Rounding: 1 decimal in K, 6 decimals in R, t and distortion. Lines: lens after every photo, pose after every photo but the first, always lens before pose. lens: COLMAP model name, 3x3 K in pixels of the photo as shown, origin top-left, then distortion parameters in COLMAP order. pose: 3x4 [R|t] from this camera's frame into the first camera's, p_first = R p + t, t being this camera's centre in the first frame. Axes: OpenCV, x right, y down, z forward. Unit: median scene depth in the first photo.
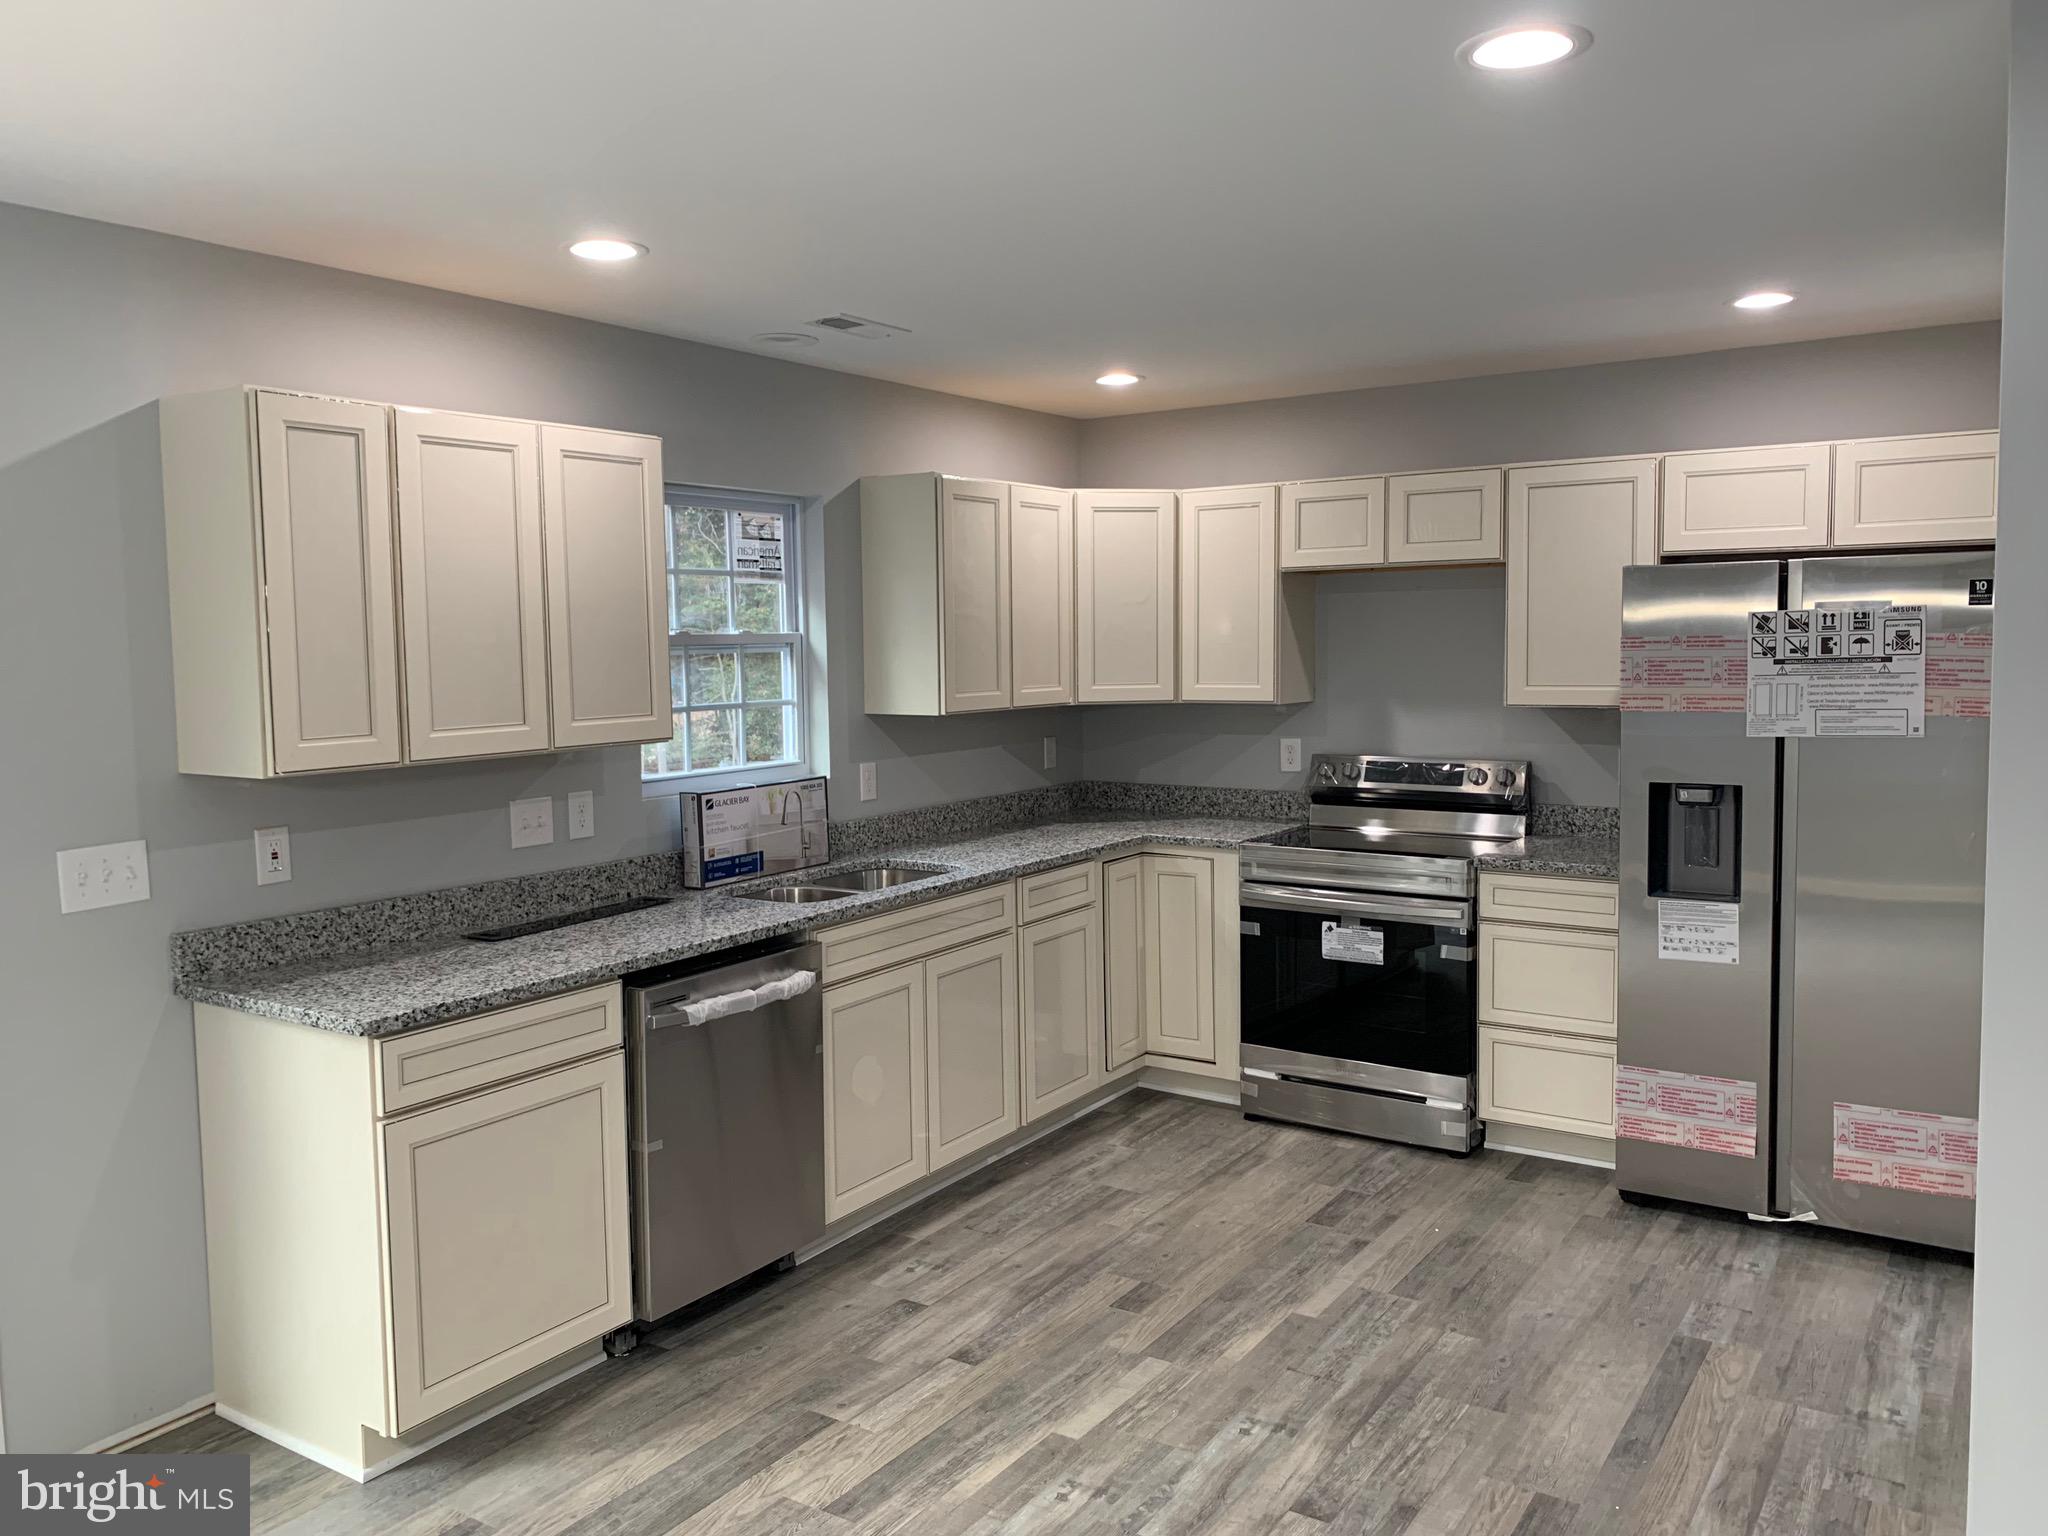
lens RADIAL K [[1543.7, 0, 1028.7], [0, 1543.7, 775.8], [0, 0, 1]] dist [0.022707, -0.000434]
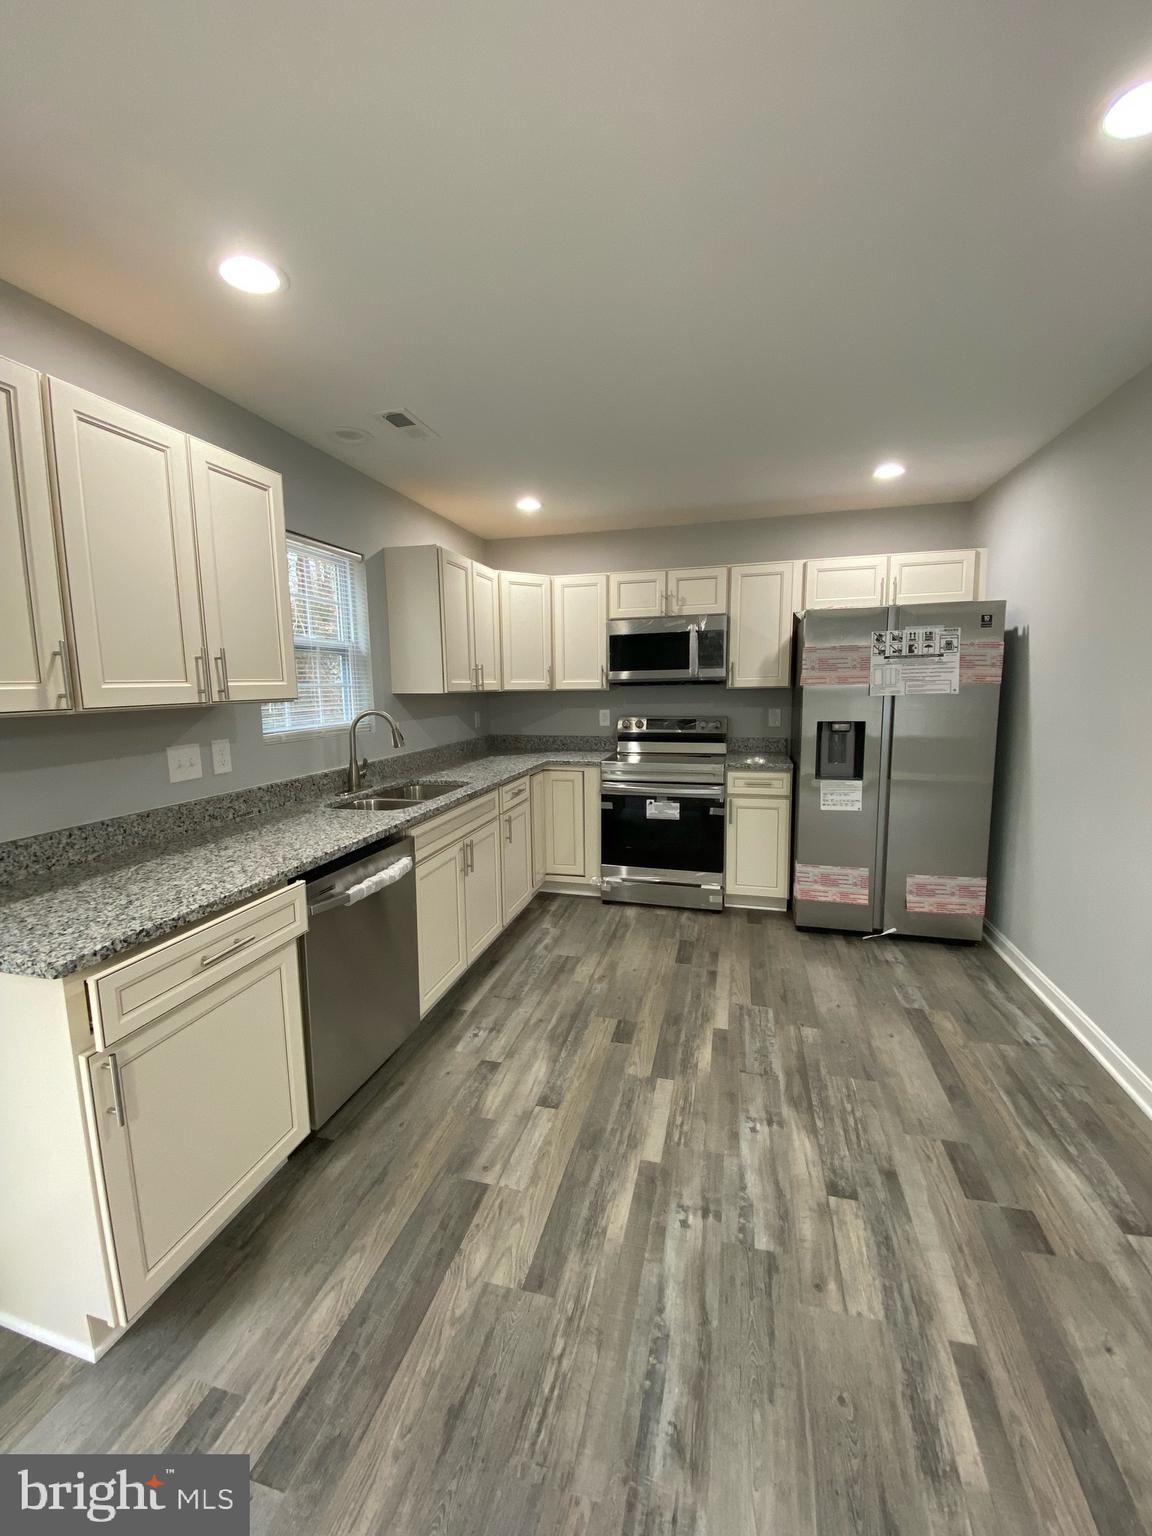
lens RADIAL K [[618.2, 0, 576.0], [0, 618.2, 768.0], [0, 0, 1]] dist [0.032975, -0.025498]
pose [[0.948966, -0.044360, 0.312244, -0.164506], [0.030859, 0.998368, 0.048052, 0.018182], [-0.313866, -0.035965, 0.948786, 0.368903]]
